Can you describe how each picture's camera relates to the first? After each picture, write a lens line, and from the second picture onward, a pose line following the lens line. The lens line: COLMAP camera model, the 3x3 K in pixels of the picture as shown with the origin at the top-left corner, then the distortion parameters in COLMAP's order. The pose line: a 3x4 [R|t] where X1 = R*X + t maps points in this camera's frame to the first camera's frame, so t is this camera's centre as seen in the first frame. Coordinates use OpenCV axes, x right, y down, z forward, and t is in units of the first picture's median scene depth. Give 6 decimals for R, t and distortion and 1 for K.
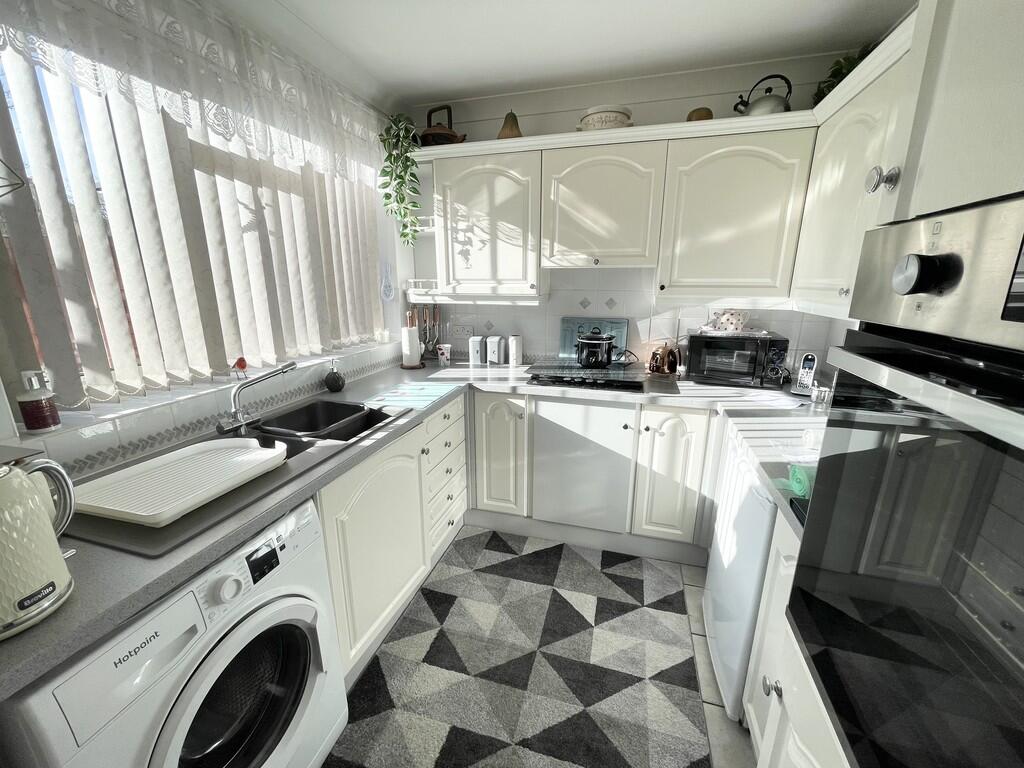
lens RADIAL K [[405.0, 0, 512.0], [0, 405.0, 384.0], [0, 0, 1]] dist [0.000710, 0.000189]
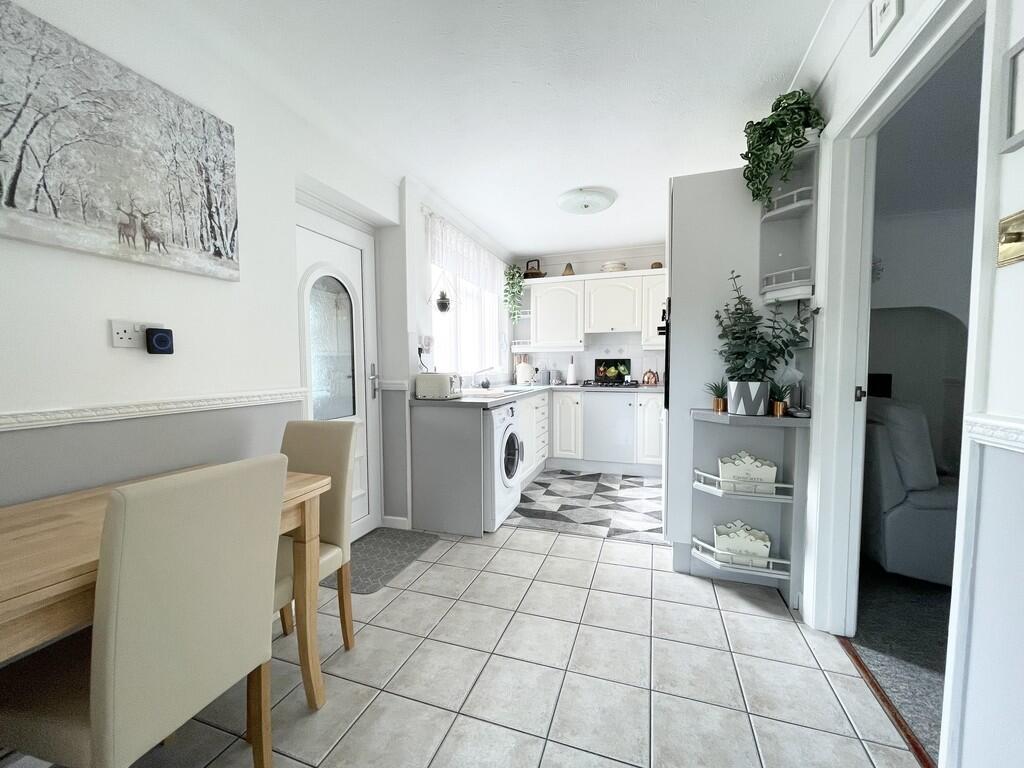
lens RADIAL K [[411.3, 0, 509.2], [0, 411.3, 385.1], [0, 0, 1]] dist [-0.000878, 0.000220]
pose [[0.998622, -0.001452, -0.052458, -0.229838], [-0.009634, 0.977556, -0.210455, 0.464456], [0.051587, 0.210671, 0.976195, -1.121872]]
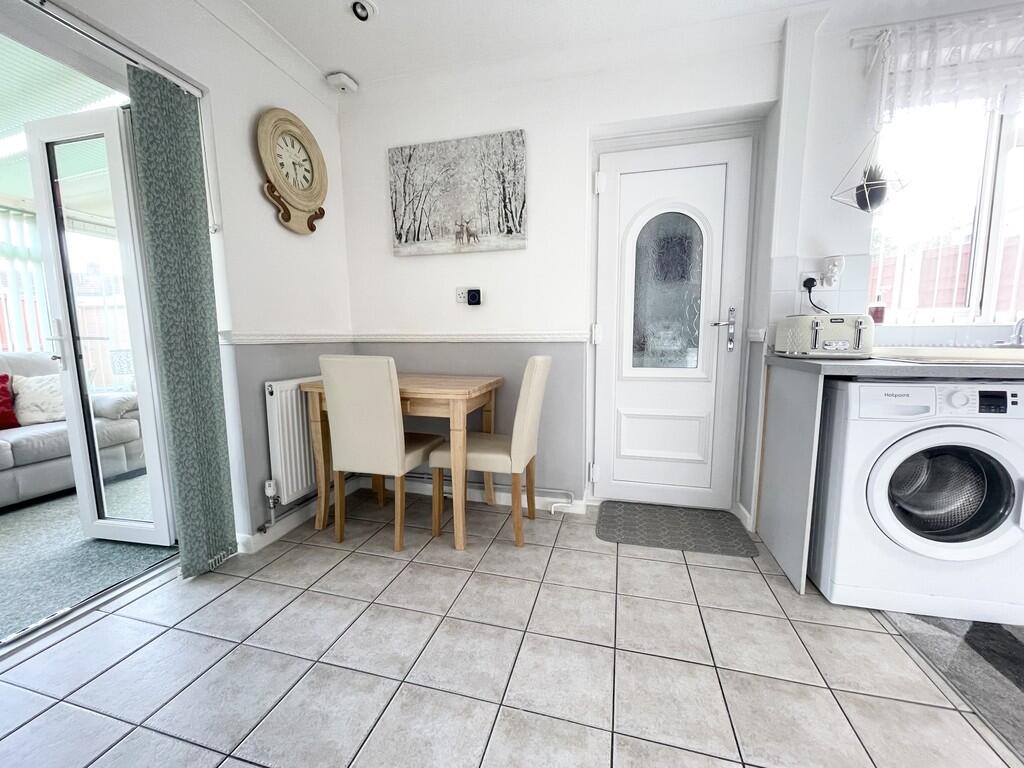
lens RADIAL K [[411.3, 0, 509.2], [0, 411.3, 385.1], [0, 0, 1]] dist [-0.000878, 0.000220]
pose [[0.022388, 0.121775, -0.992305, 0.372251], [-0.253806, 0.960729, 0.112173, 0.327128], [0.966996, 0.249342, 0.052416, -0.345543]]
